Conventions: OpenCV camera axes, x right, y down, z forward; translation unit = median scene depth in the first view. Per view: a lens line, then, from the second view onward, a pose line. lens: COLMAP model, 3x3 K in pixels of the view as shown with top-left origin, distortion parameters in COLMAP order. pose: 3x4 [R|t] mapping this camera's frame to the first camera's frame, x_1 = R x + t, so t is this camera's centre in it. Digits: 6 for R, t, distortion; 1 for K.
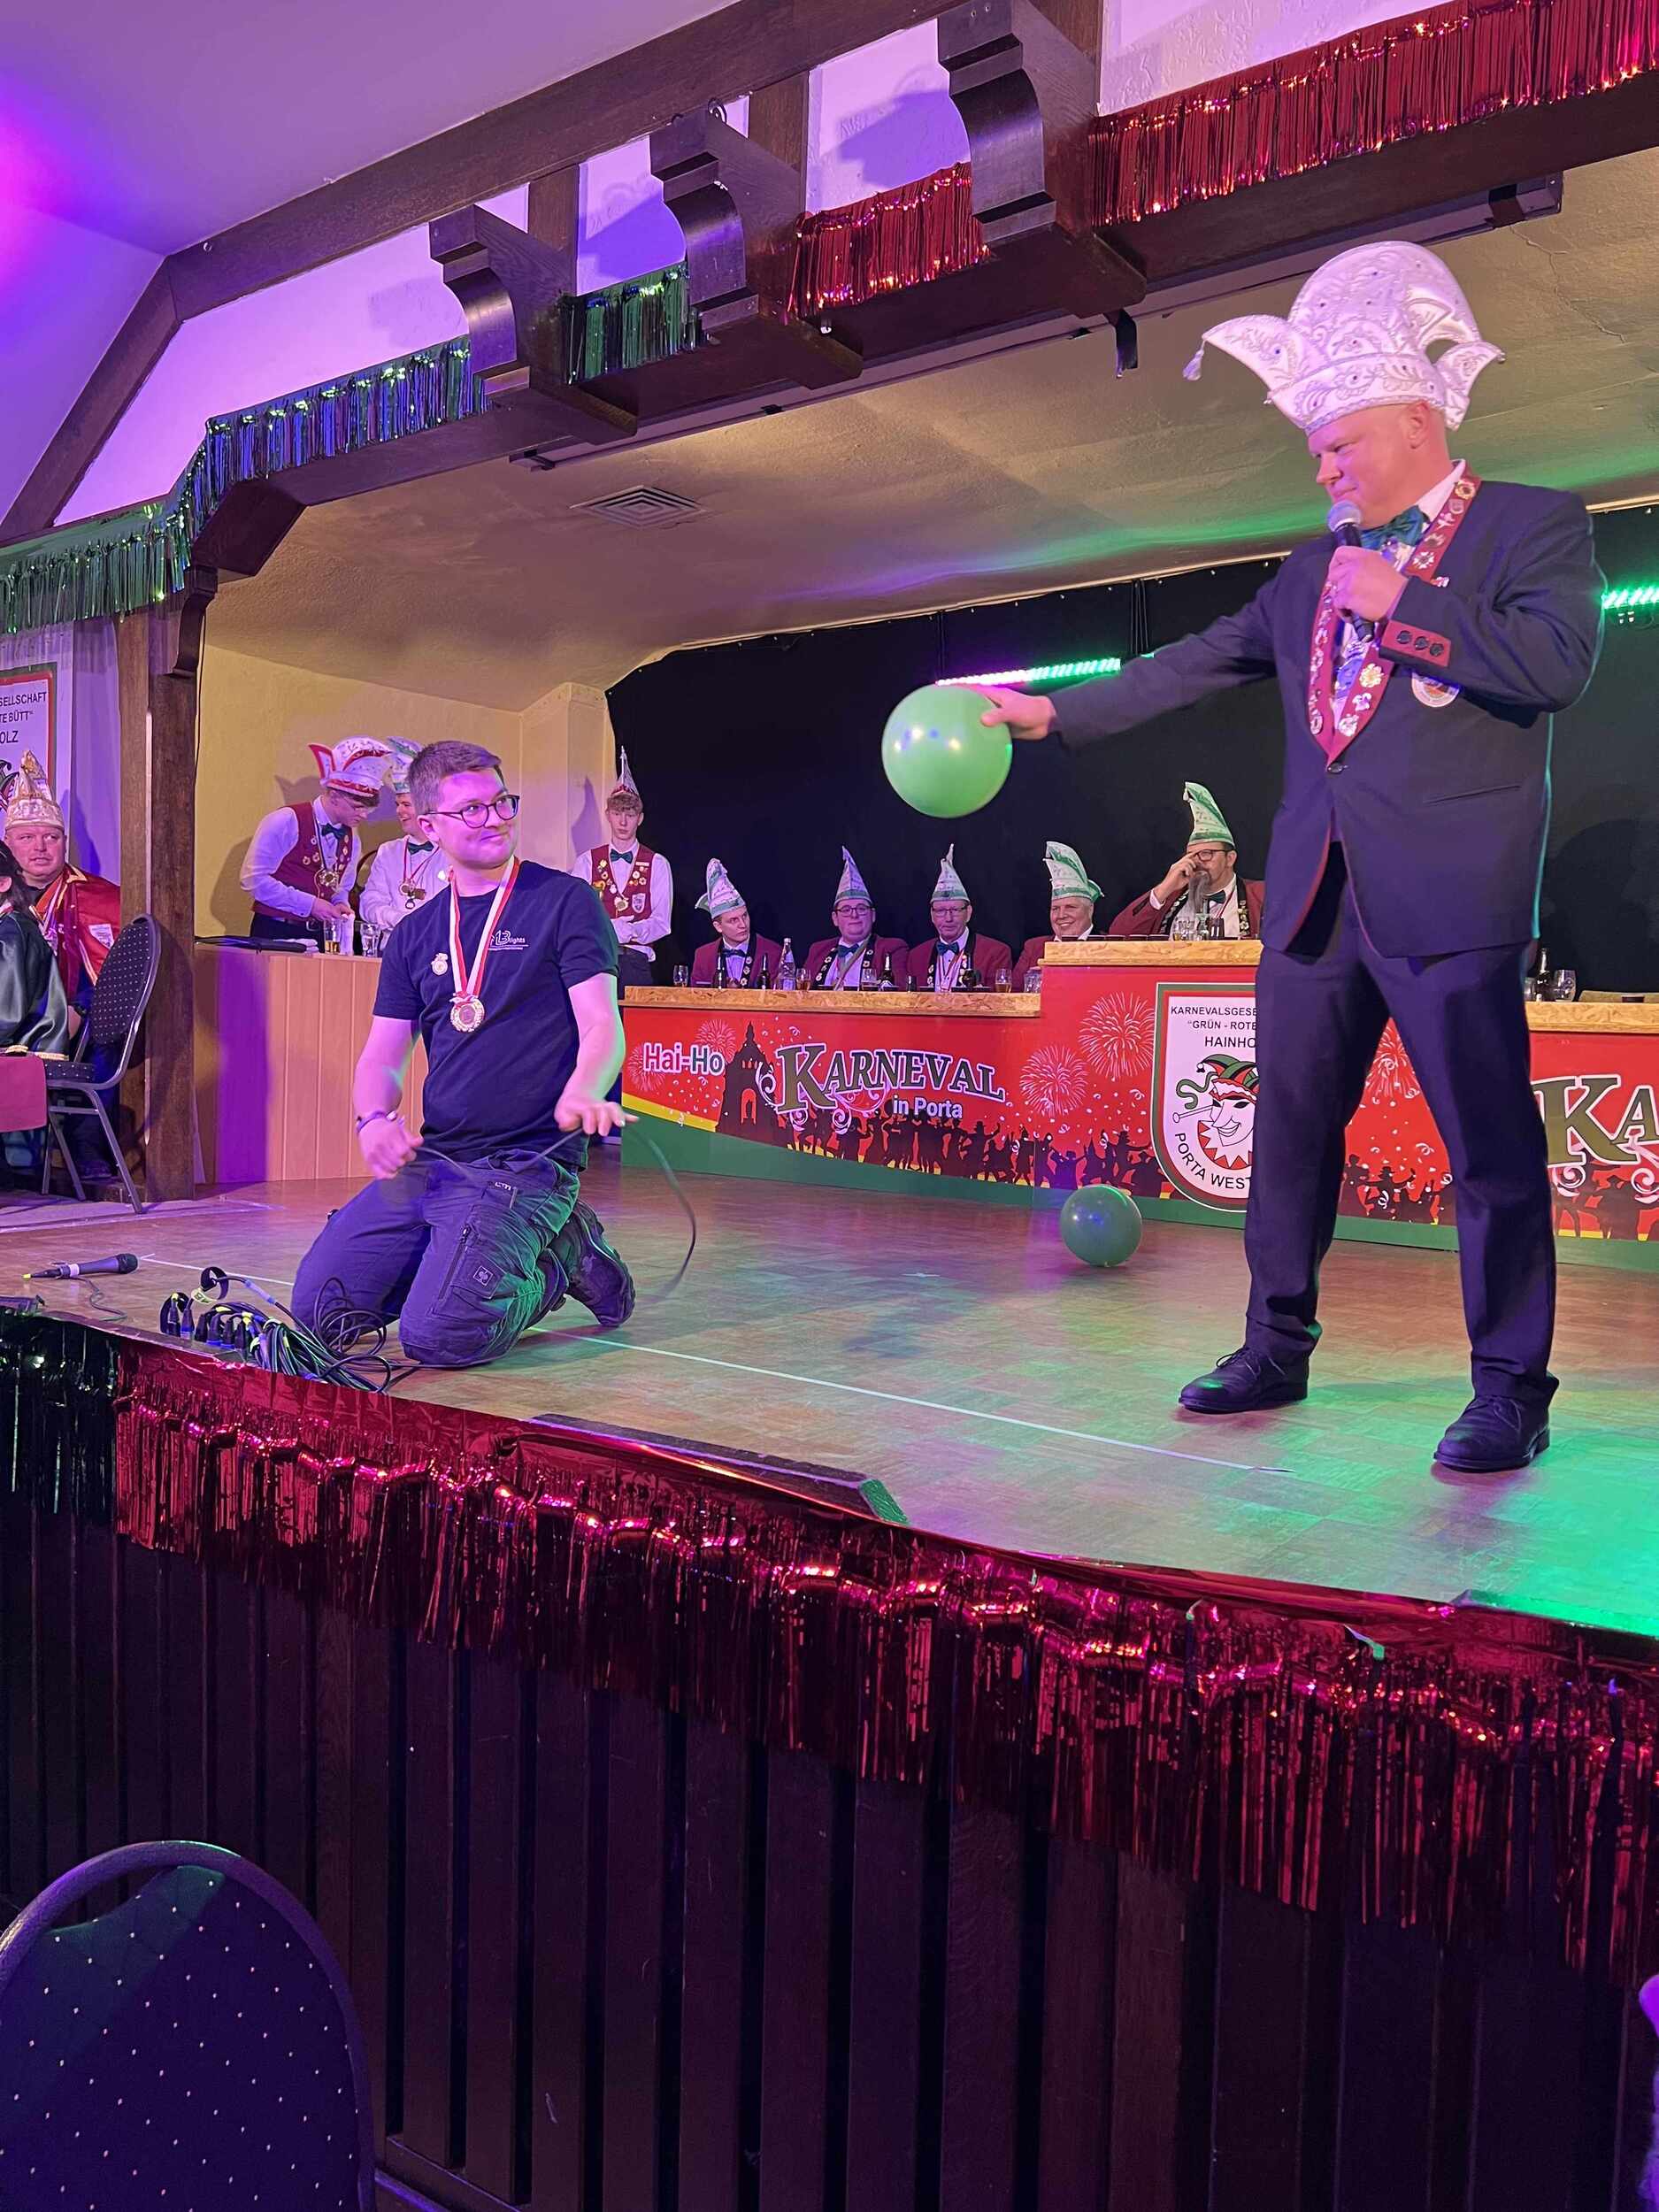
lens RADIAL K [[1674.0, 0, 841.2], [0, 1674.0, 1130.0], [0, 0, 1]] dist [0.099370, -0.129976]
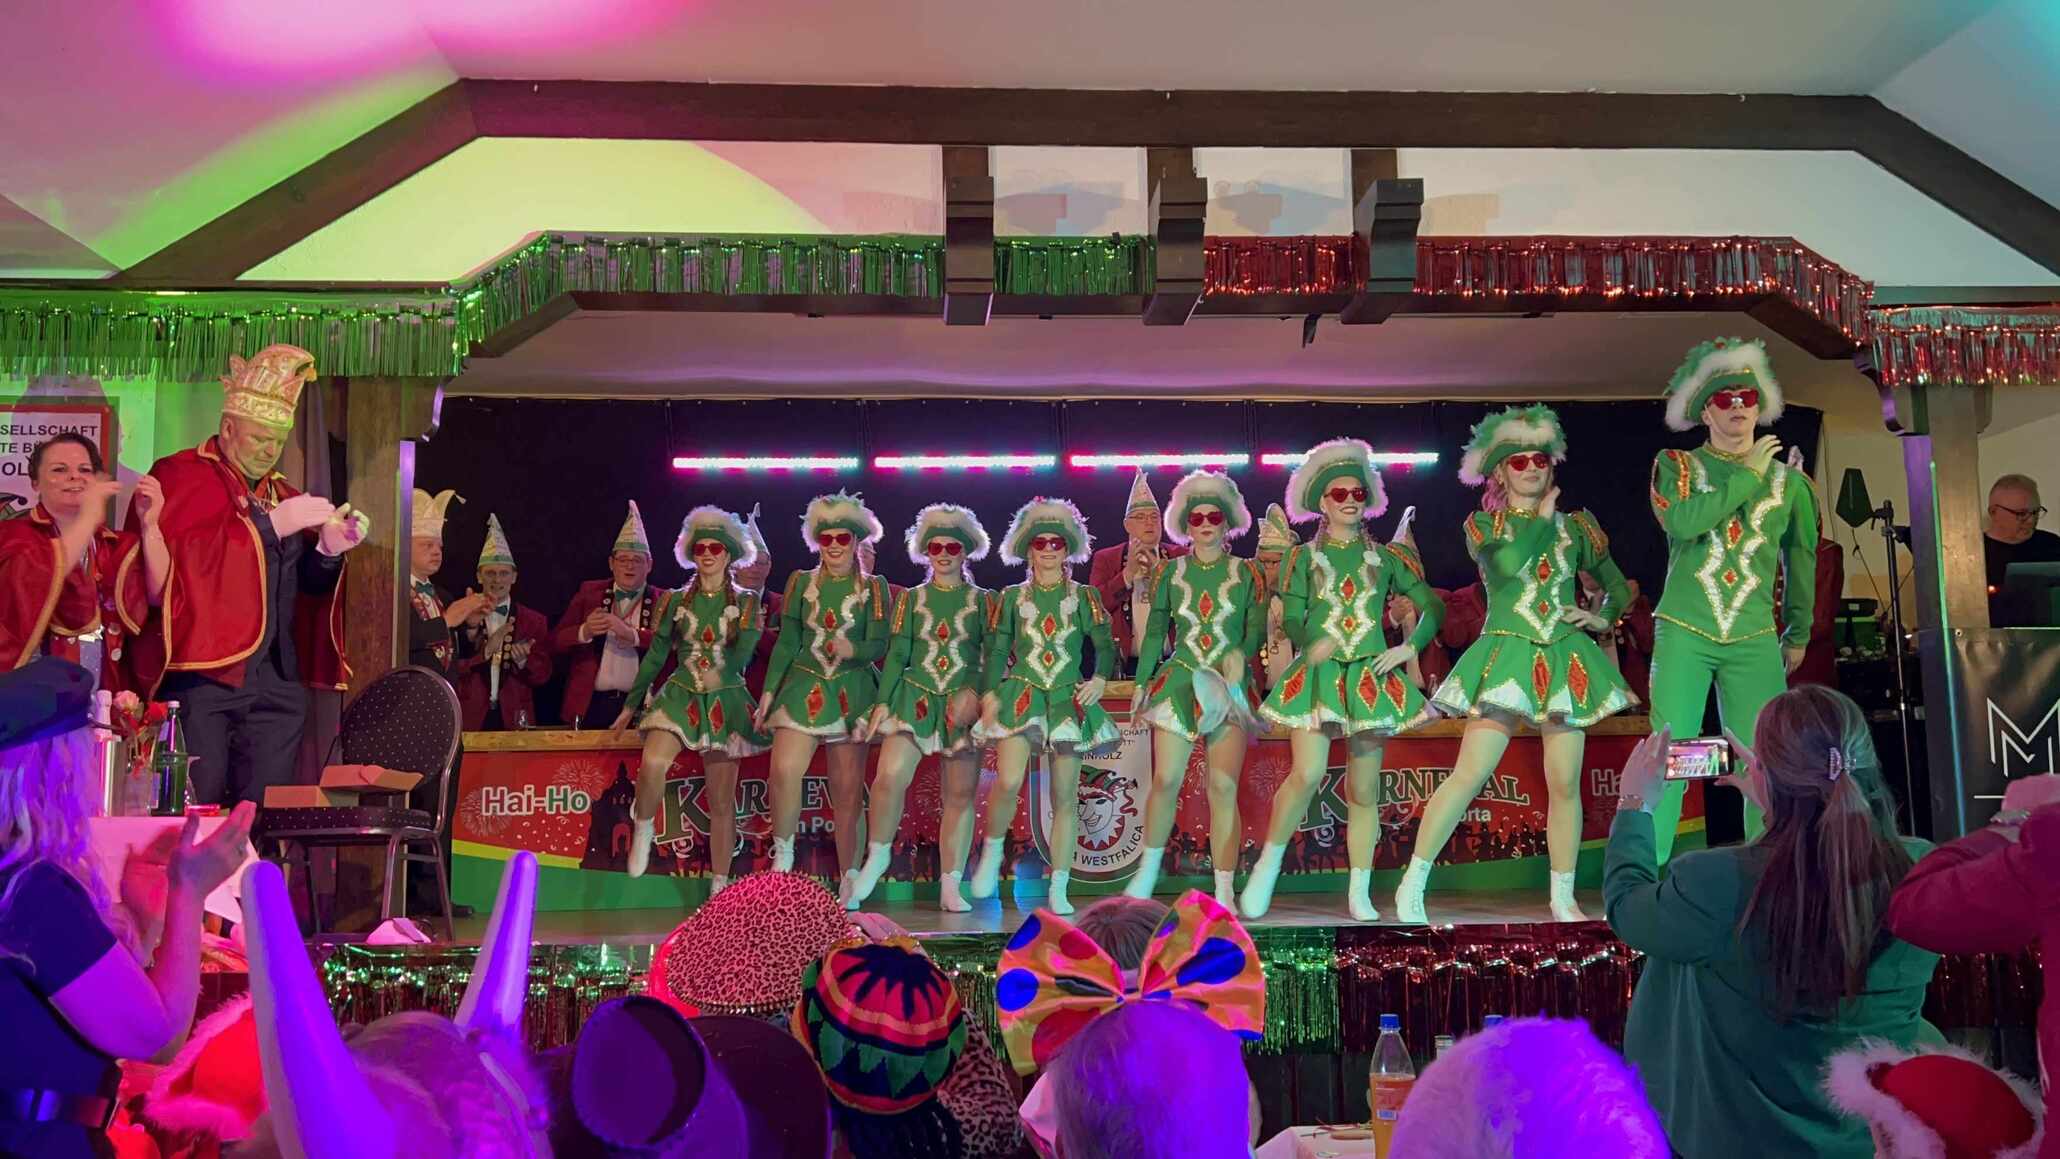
lens RADIAL K [[1823.8, 0, 1051.8], [0, 1823.8, 580.5], [0, 0, 1]] dist [0.162866, -0.178698]
pose [[0.736028, 0.027770, 0.676382, -0.768289], [0.082817, 0.987959, -0.130683, -0.001990], [-0.671866, 0.152203, 0.724865, -0.062861]]
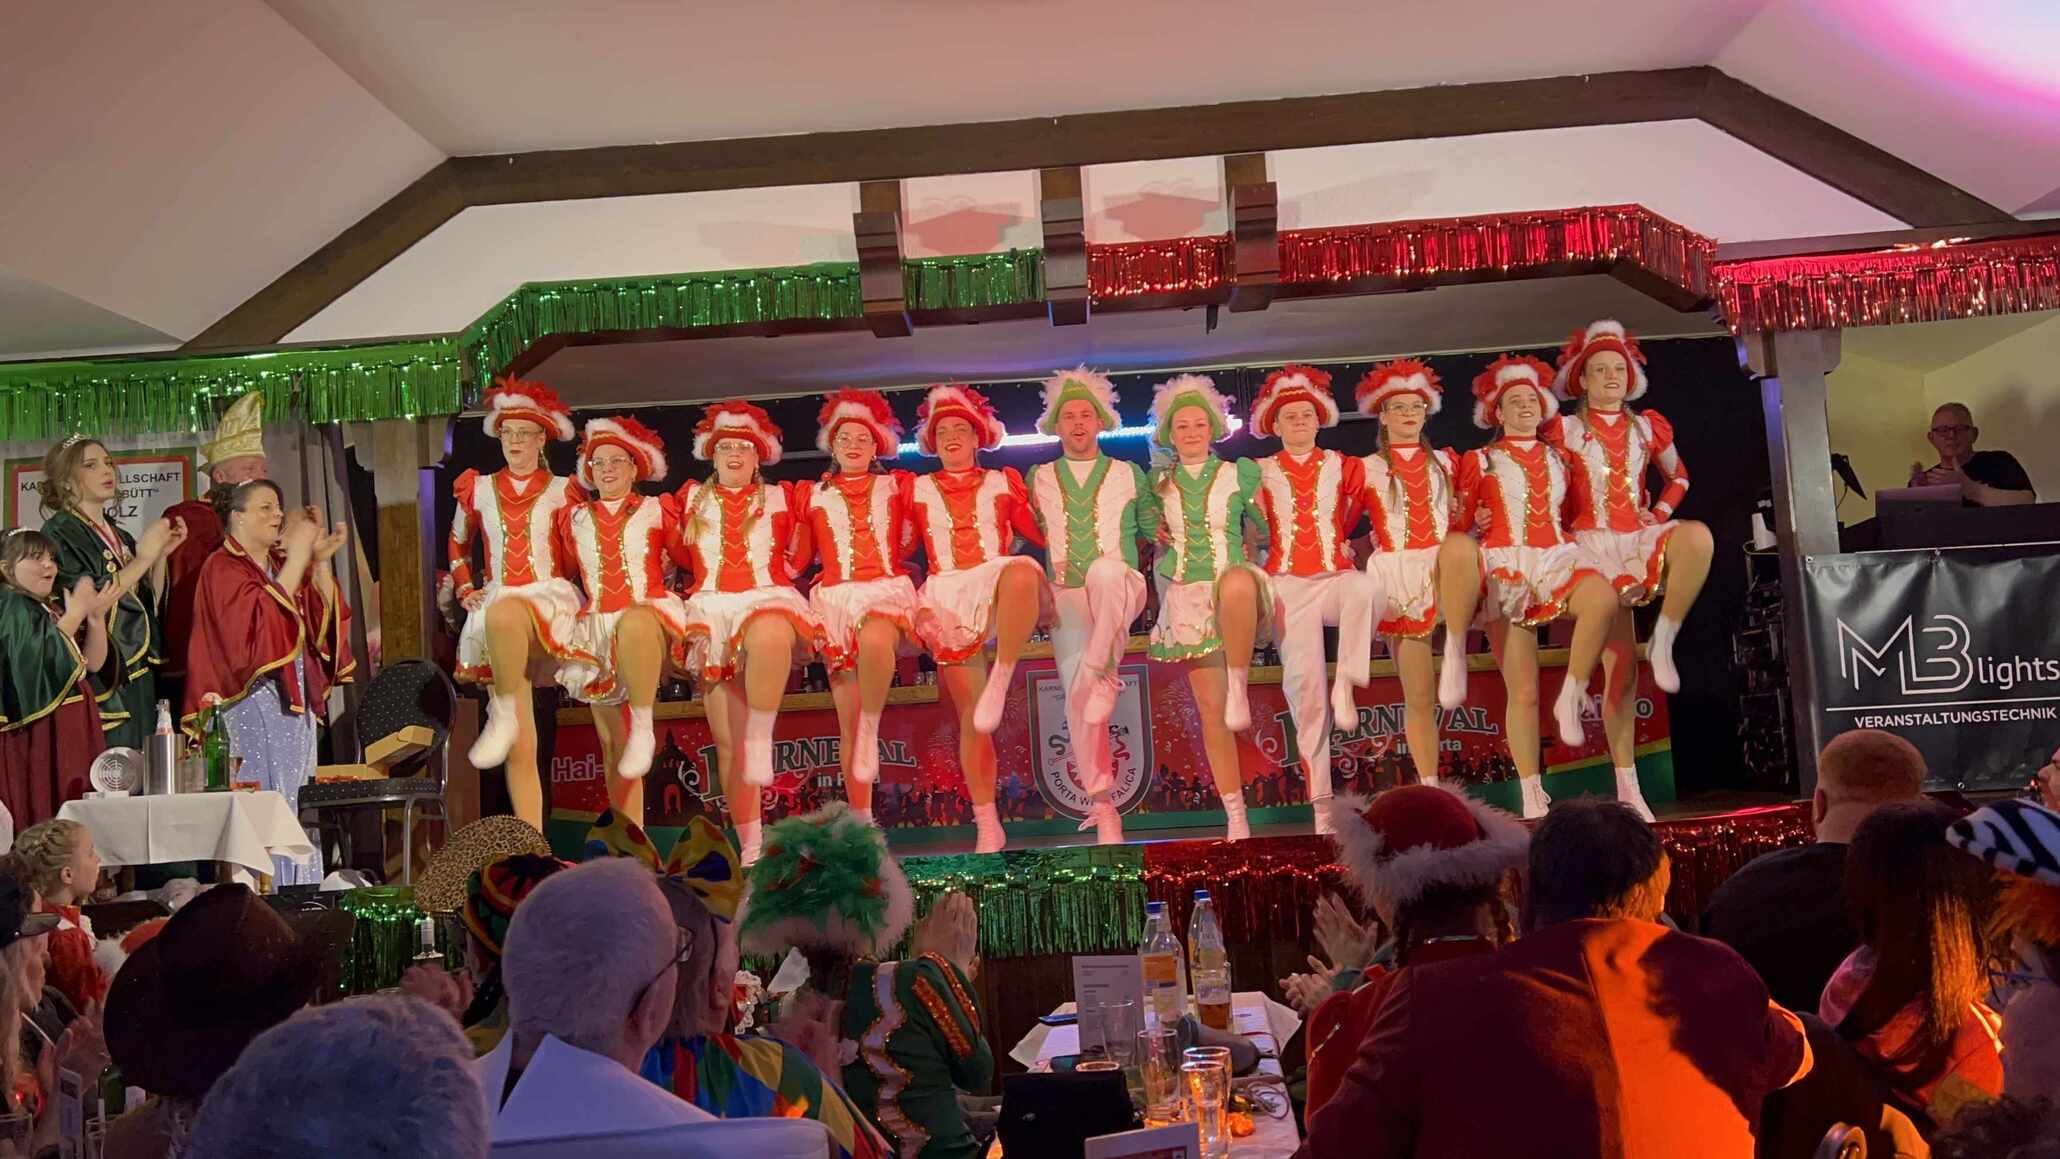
lens RADIAL K [[1794.9, 0, 1023.6], [0, 1794.9, 584.0], [0, 0, 1]] dist [0.154155, -0.078043]
pose [[0.808005, -0.031659, 0.588325, -0.727278], [0.122756, 0.985687, -0.115551, 0.017477], [-0.576246, 0.165586, 0.800326, -0.255853]]
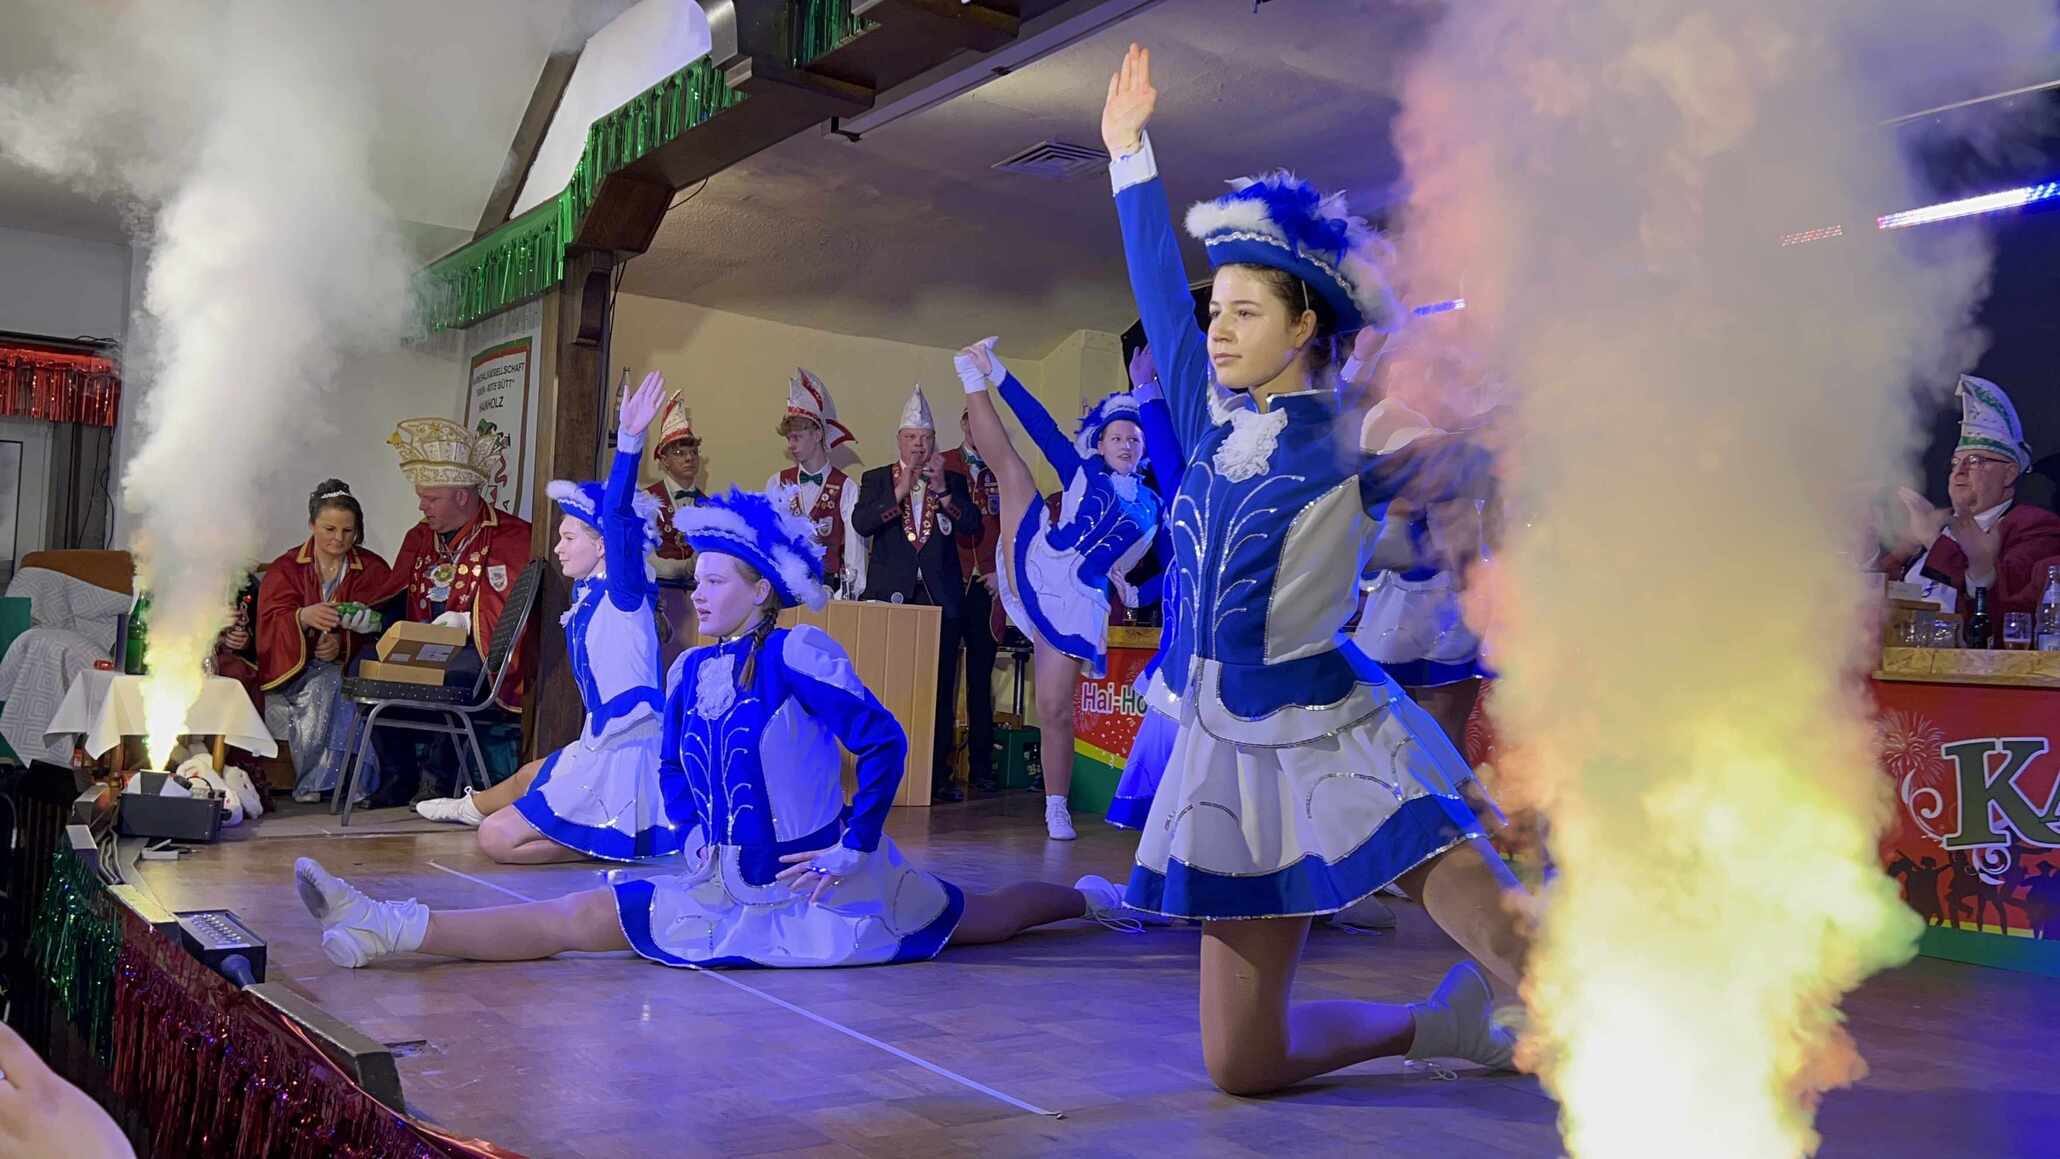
lens RADIAL K [[1783.5, 0, 1028.8], [0, 1783.5, 591.7], [0, 0, 1]] dist [0.091287, -0.085604]
pose [[0.945669, 0.000764, -0.325130, 0.237945], [-0.036404, 0.993958, -0.103548, 0.005471], [0.323086, 0.109758, 0.939983, 0.001833]]
